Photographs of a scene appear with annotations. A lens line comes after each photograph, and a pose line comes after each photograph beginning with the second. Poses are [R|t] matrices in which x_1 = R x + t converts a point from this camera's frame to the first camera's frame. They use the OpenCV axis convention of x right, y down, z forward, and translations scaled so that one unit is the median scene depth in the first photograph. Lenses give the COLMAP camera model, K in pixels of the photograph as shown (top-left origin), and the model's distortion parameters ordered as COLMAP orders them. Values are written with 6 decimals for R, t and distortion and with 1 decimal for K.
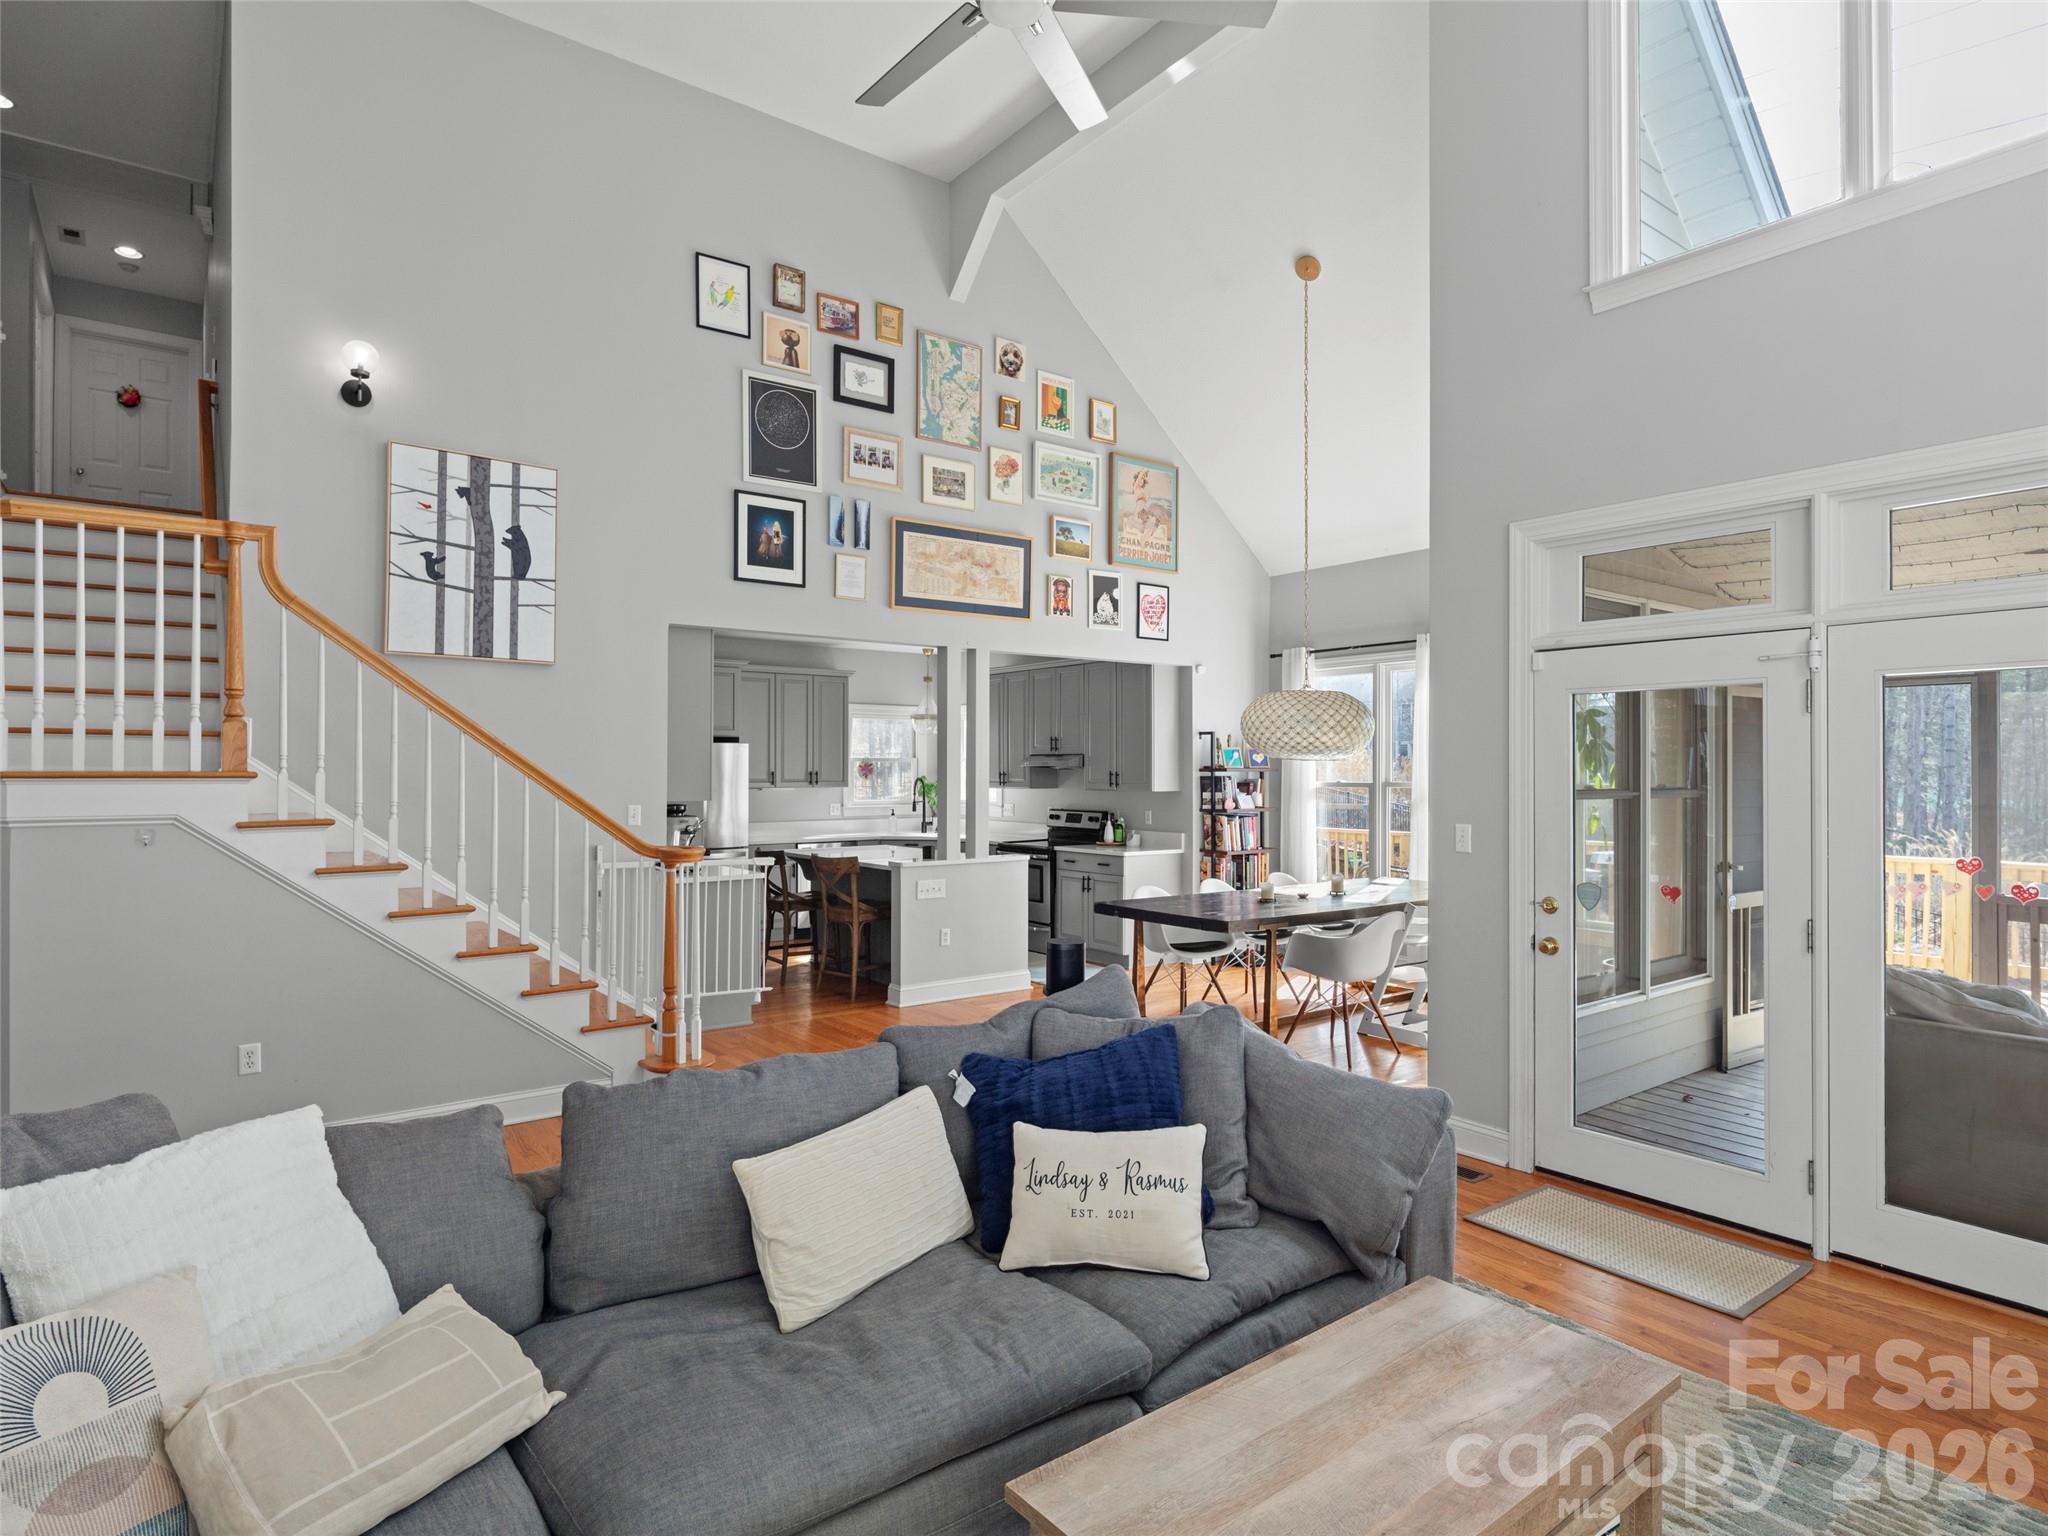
lens RADIAL K [[1130.2, 0, 1025.8], [0, 1130.2, 765.9], [0, 0, 1]] dist [0.008661, -0.007229]
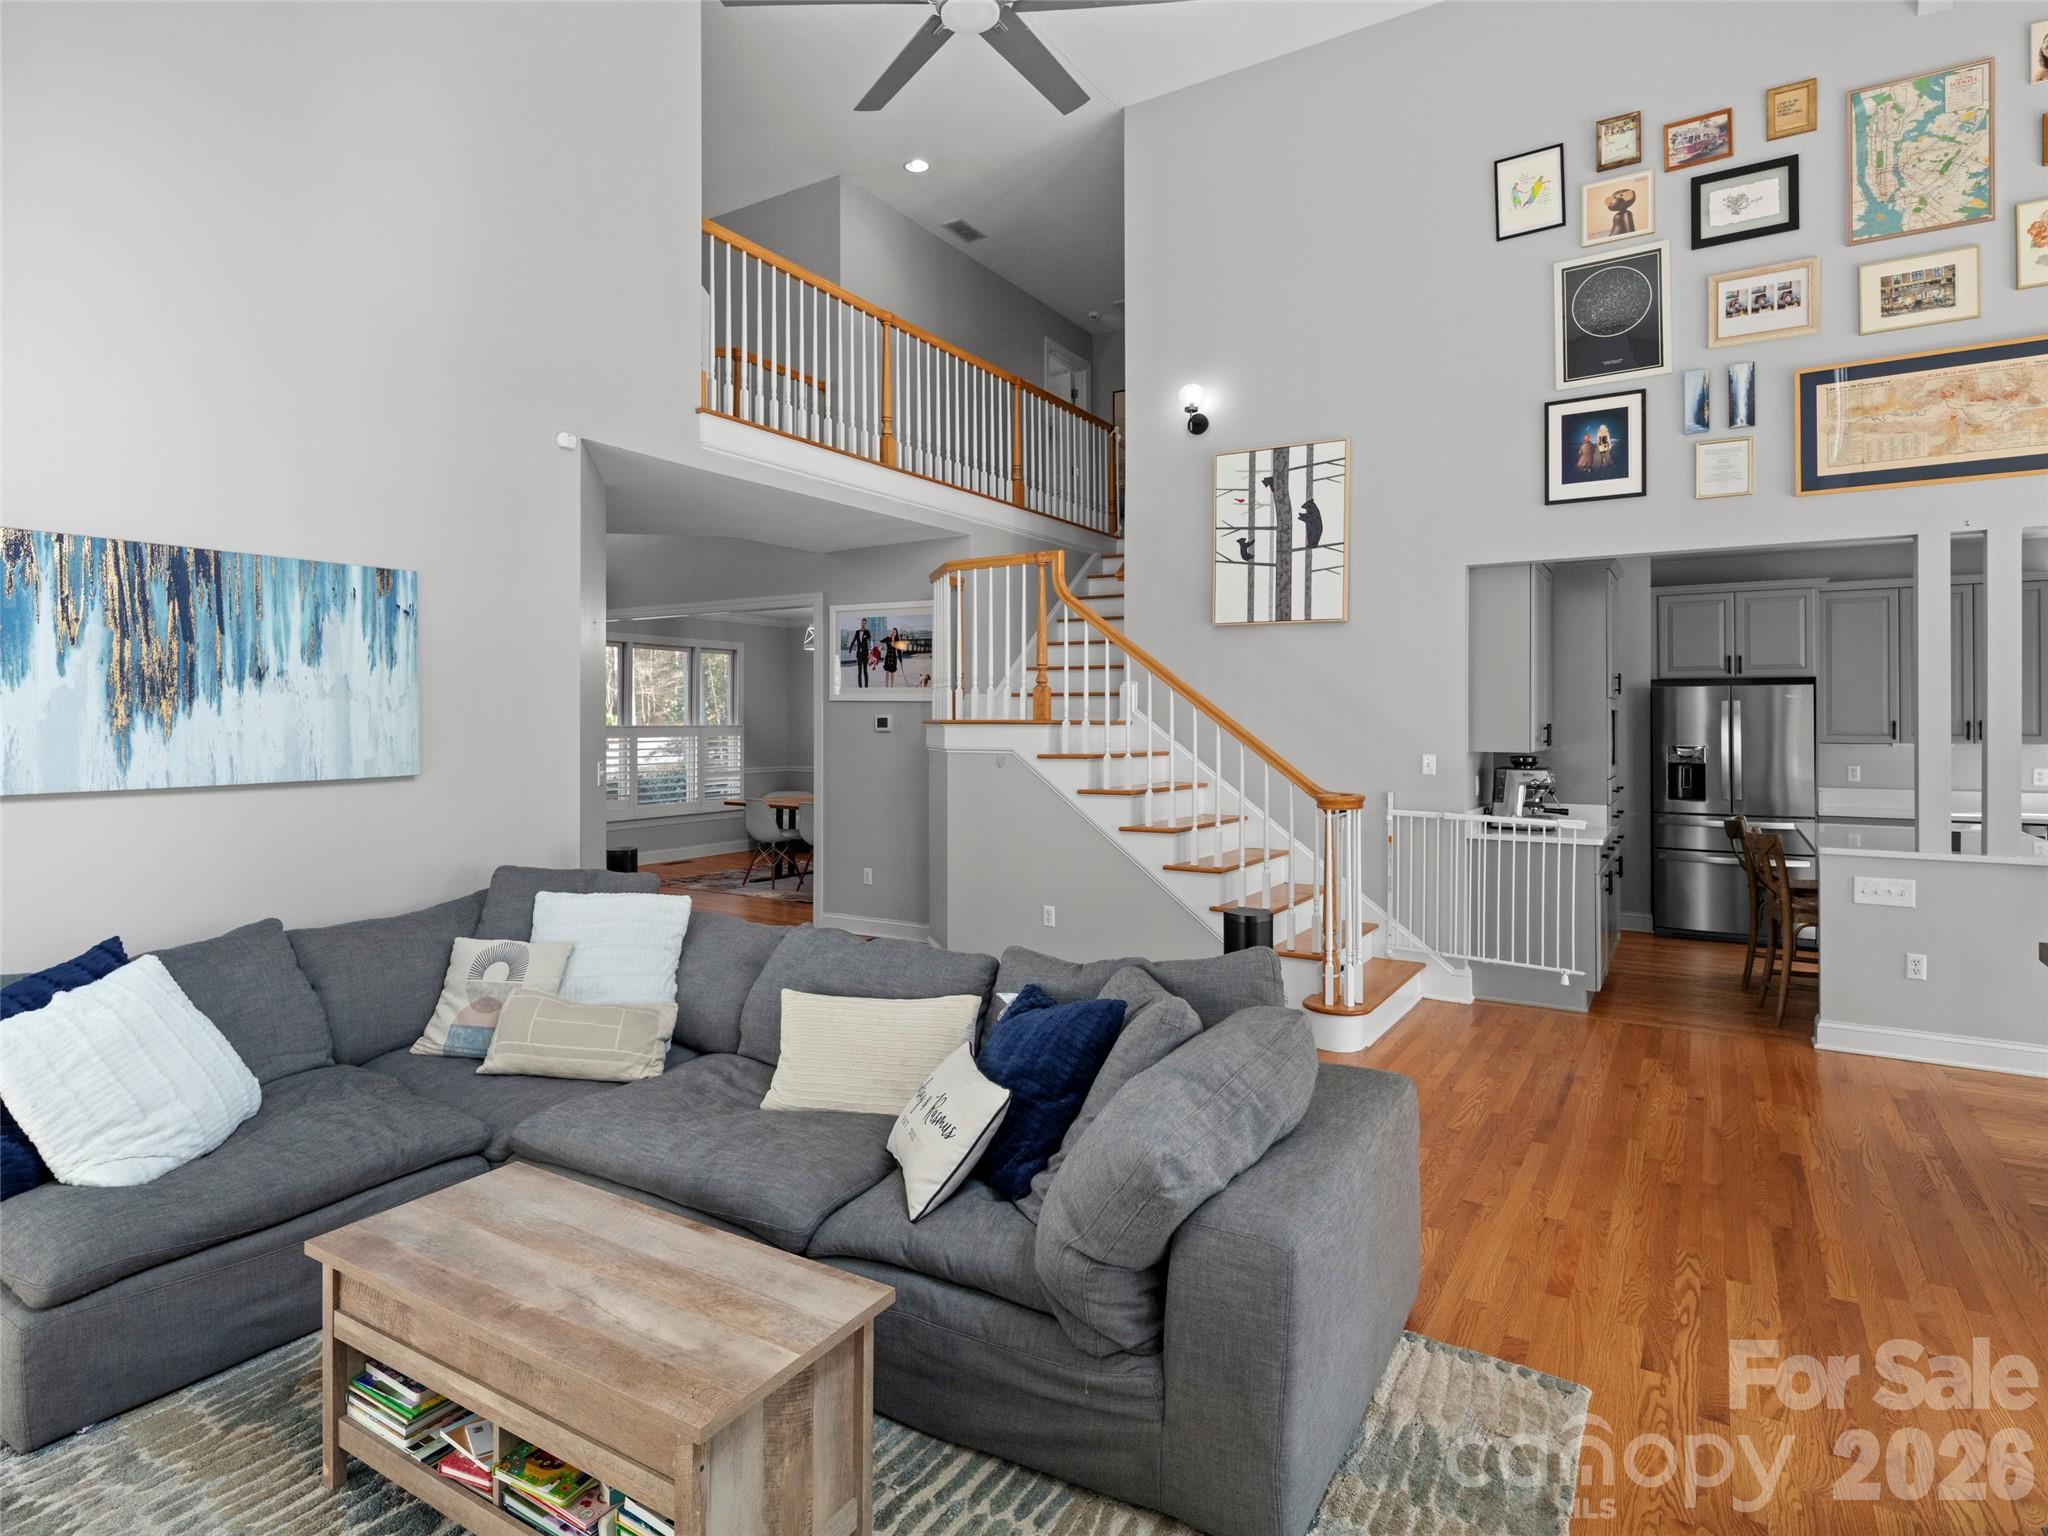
lens RADIAL K [[1130.2, 0, 958.9], [0, 1130.2, 716.9], [0, 0, 1]] dist [0.008661, -0.007229]
pose [[0.319567, -0.003037, -0.947559, 0.436890], [0.004127, 0.999990, -0.001813, 0.002088], [0.947555, -0.003331, 0.319577, 0.276645]]
